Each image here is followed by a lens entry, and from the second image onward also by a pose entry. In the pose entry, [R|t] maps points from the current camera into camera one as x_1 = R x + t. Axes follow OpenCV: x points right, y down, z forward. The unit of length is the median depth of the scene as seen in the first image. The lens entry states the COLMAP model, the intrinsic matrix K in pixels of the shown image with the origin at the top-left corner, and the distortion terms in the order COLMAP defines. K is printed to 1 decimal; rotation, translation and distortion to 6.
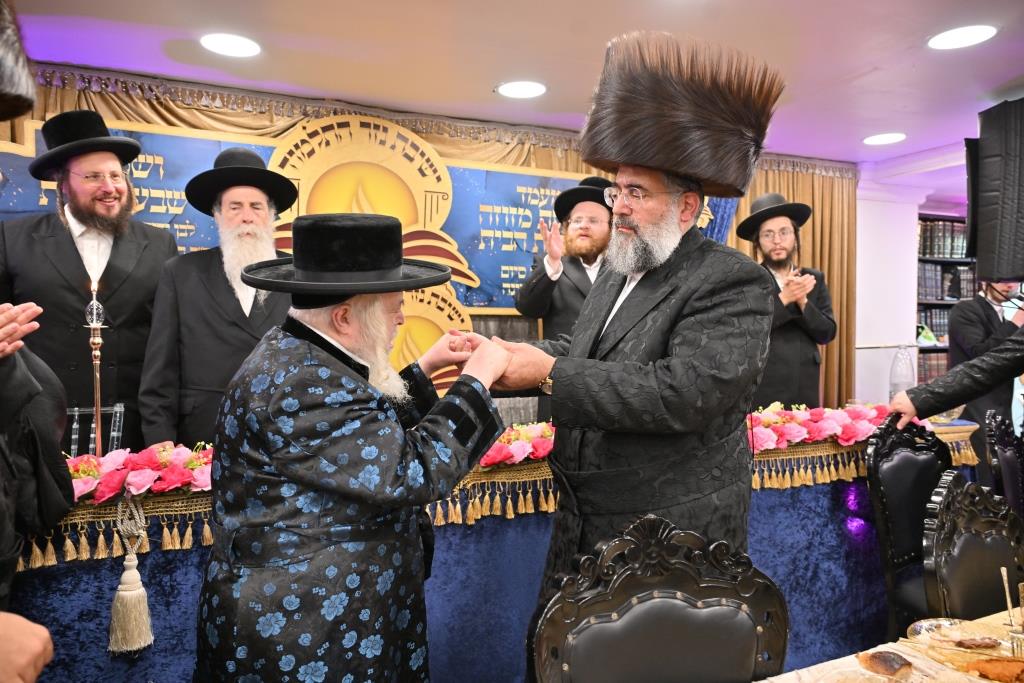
lens RADIAL K [[682.3, 0, 525.7], [0, 682.3, 347.9], [0, 0, 1]] dist [0.011471, -0.023021]
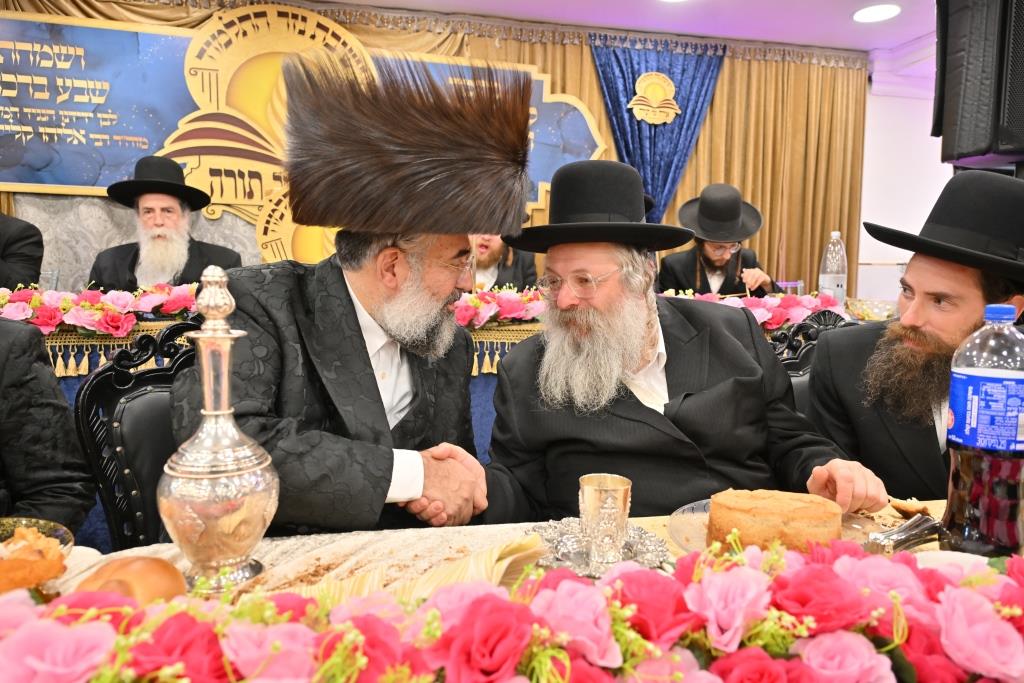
lens RADIAL K [[682.3, 0, 506.9], [0, 682.3, 333.0], [0, 0, 1]] dist [0.011471, -0.023021]
pose [[0.982008, 0.031900, -0.186125, 0.308581], [-0.023767, 0.998670, 0.045762, 0.093285], [0.187337, -0.040515, 0.981460, 0.058829]]
